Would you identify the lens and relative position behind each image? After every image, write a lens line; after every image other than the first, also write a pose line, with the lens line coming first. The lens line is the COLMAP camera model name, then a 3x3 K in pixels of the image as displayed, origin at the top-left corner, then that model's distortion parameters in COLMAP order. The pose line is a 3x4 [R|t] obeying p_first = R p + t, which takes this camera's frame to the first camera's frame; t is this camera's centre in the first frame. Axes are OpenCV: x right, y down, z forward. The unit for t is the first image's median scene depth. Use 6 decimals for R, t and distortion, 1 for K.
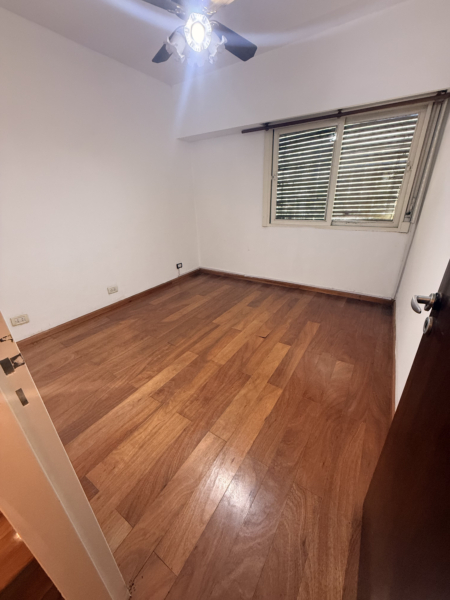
lens RADIAL K [[239.4, 0, 225.8], [0, 239.4, 298.7], [0, 0, 1]] dist [0.001599, -0.000134]
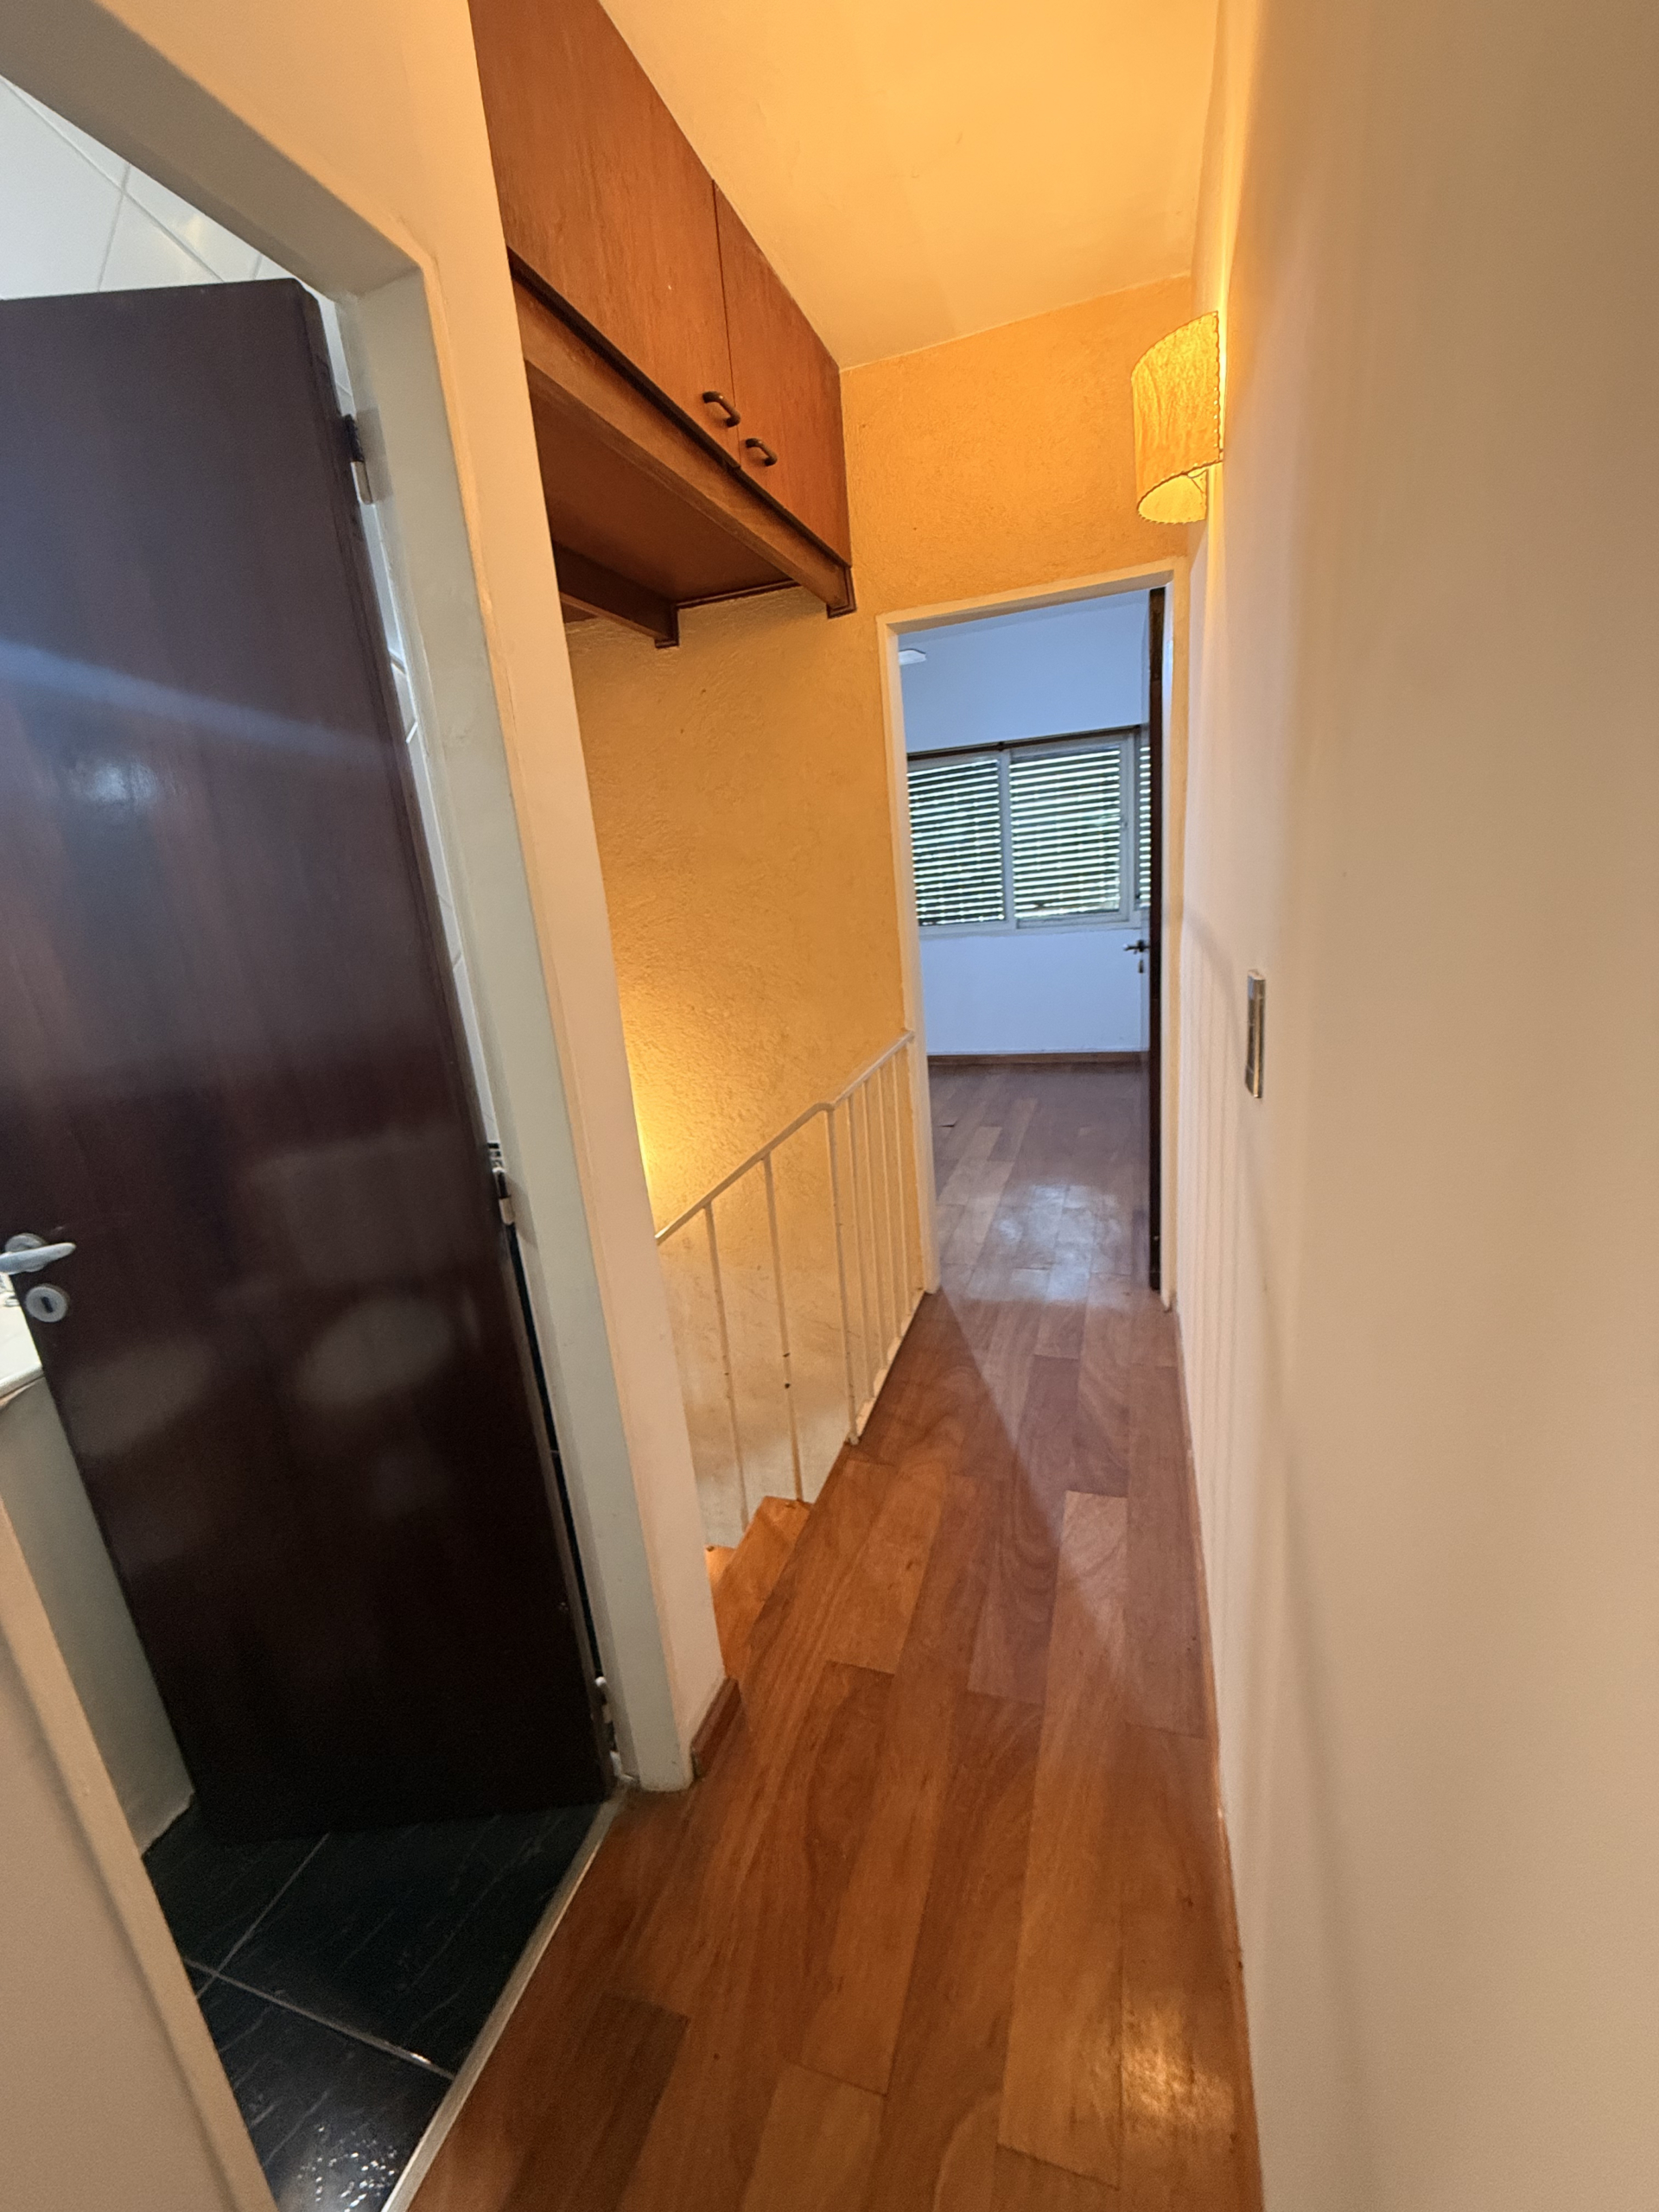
lens RADIAL K [[882.5, 0, 832.5], [0, 882.5, 1101.1], [0, 0, 1]] dist [0.001599, -0.000134]
pose [[0.966341, -0.123558, 0.225650, -0.633593], [0.157734, 0.977469, -0.140263, 0.393737], [-0.203235, 0.171134, 0.964058, -1.041808]]
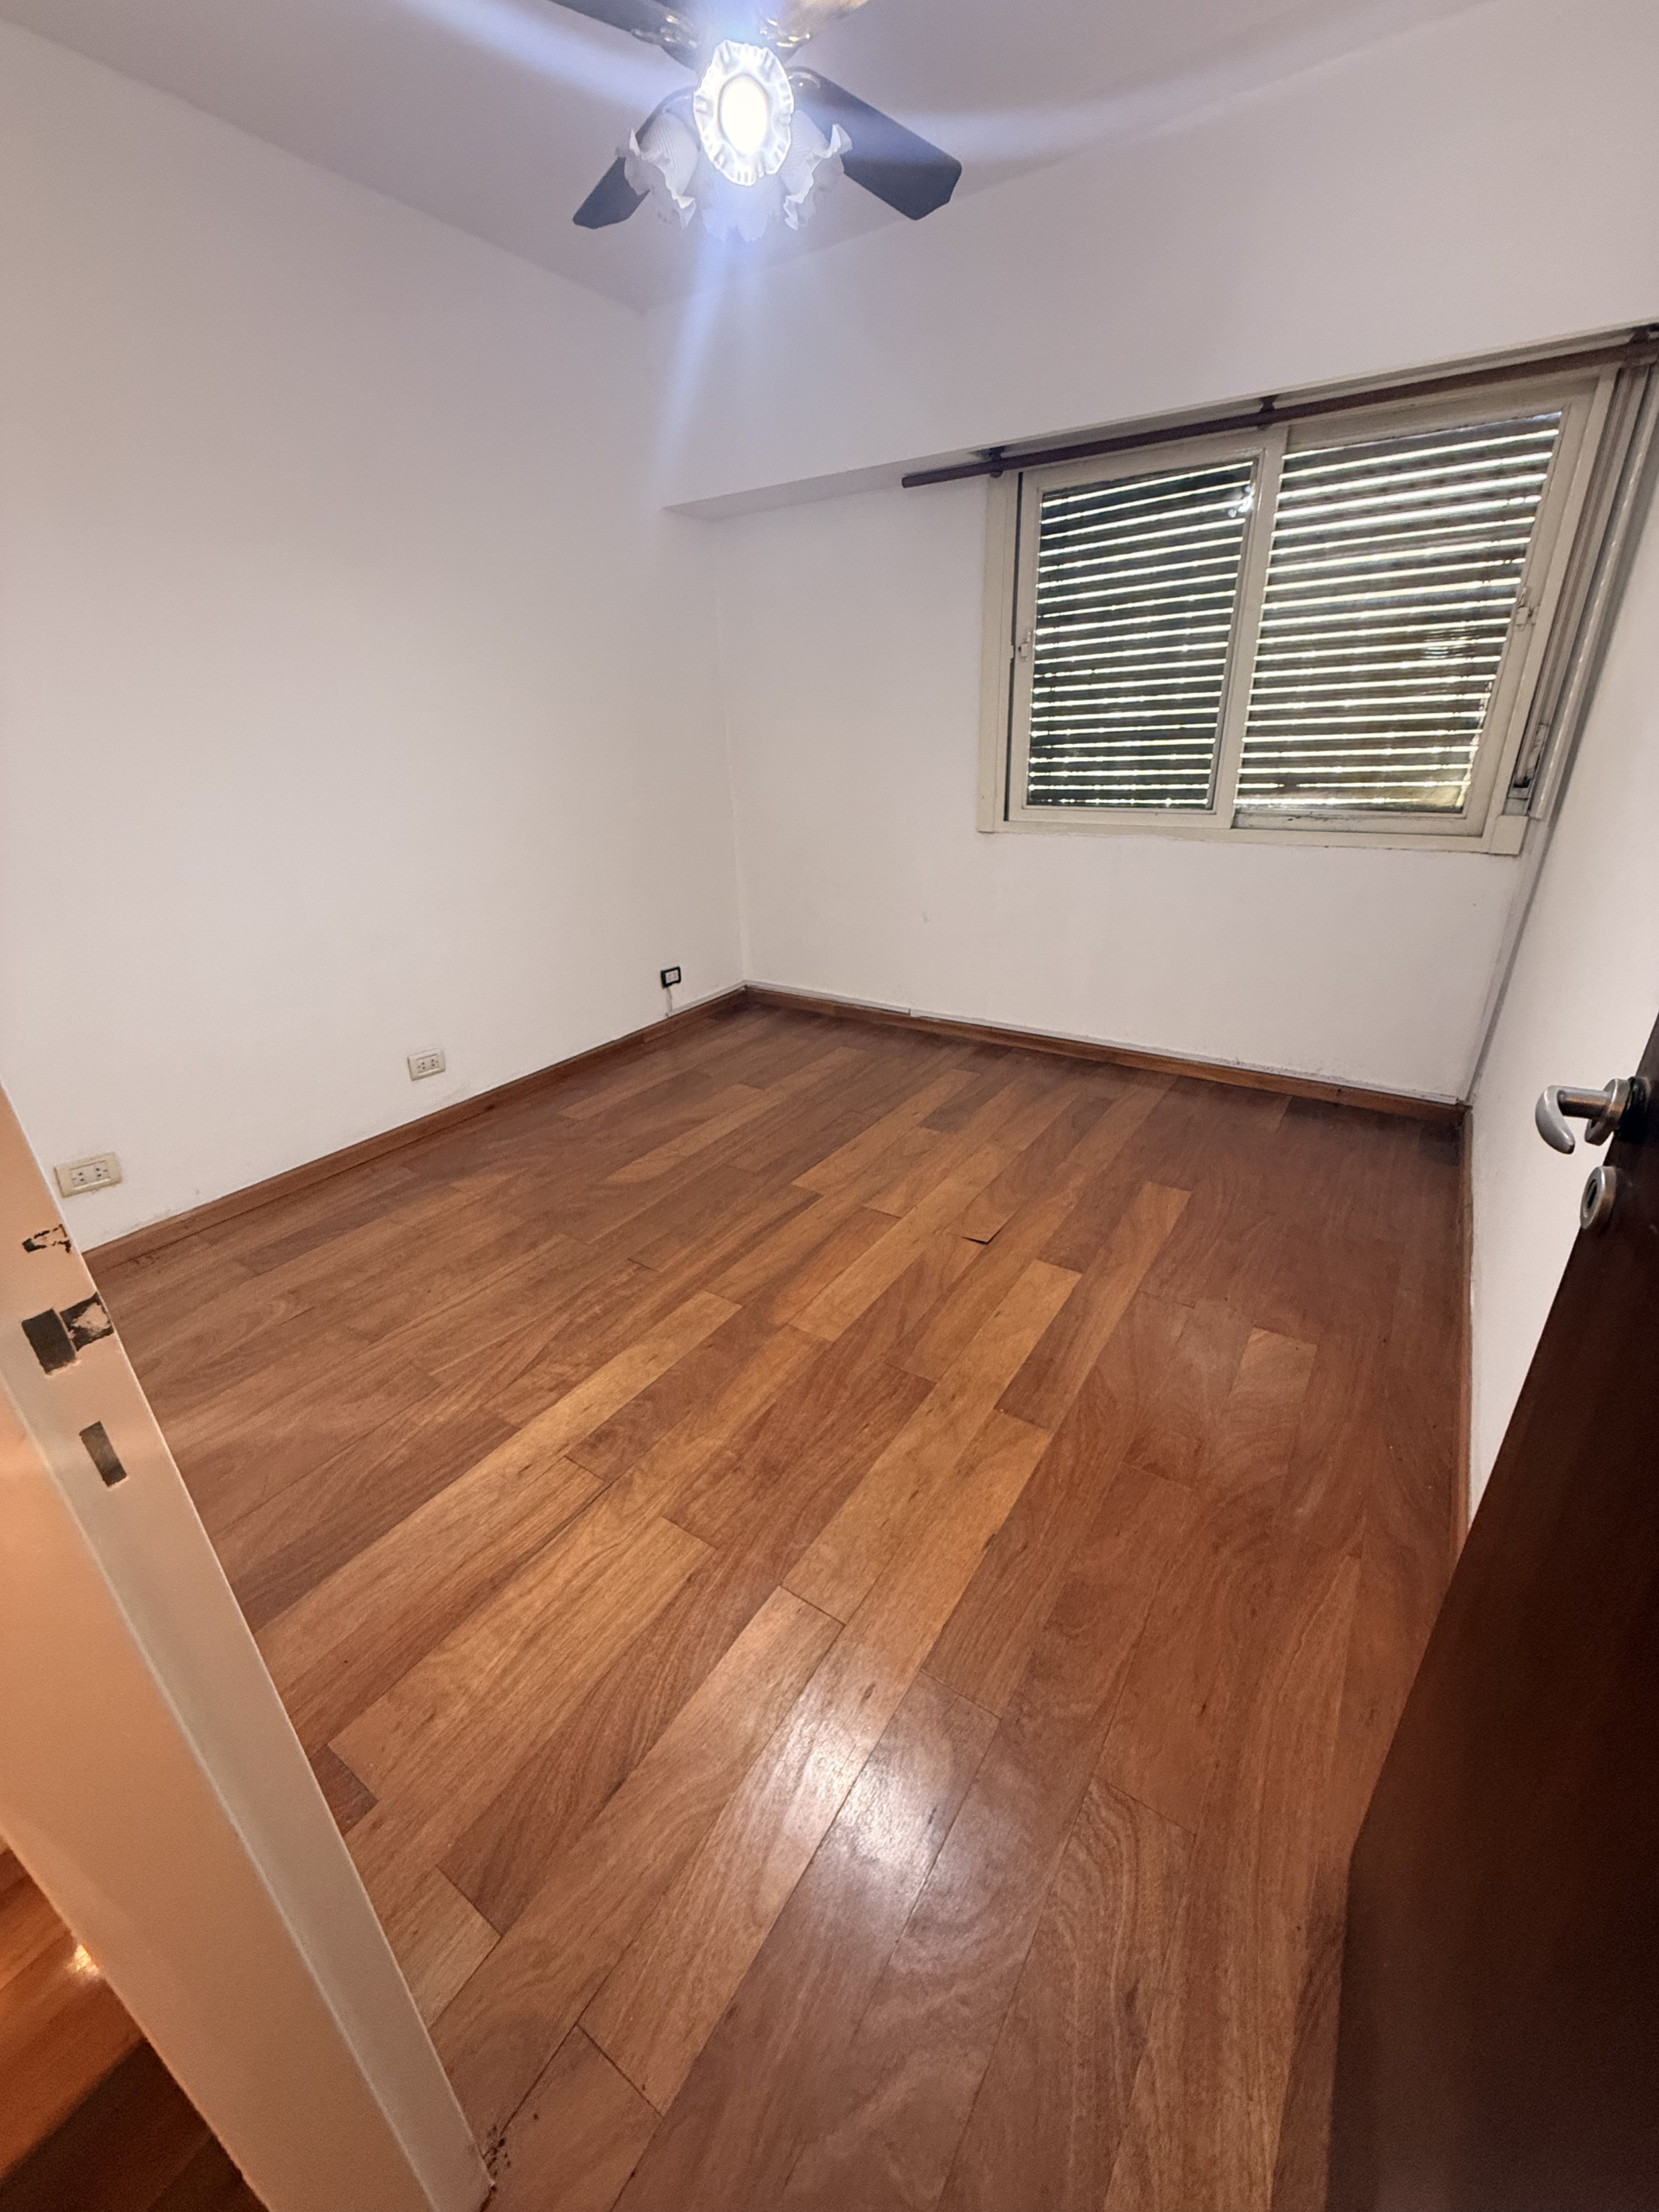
lens RADIAL K [[882.5, 0, 832.5], [0, 882.5, 1101.1], [0, 0, 1]] dist [0.001599, -0.000134]
pose [[0.999955, 0.003071, -0.008965, -0.002288], [-0.003048, 0.999992, 0.002629, 0.000705], [0.008973, -0.002601, 0.999956, 0.000287]]
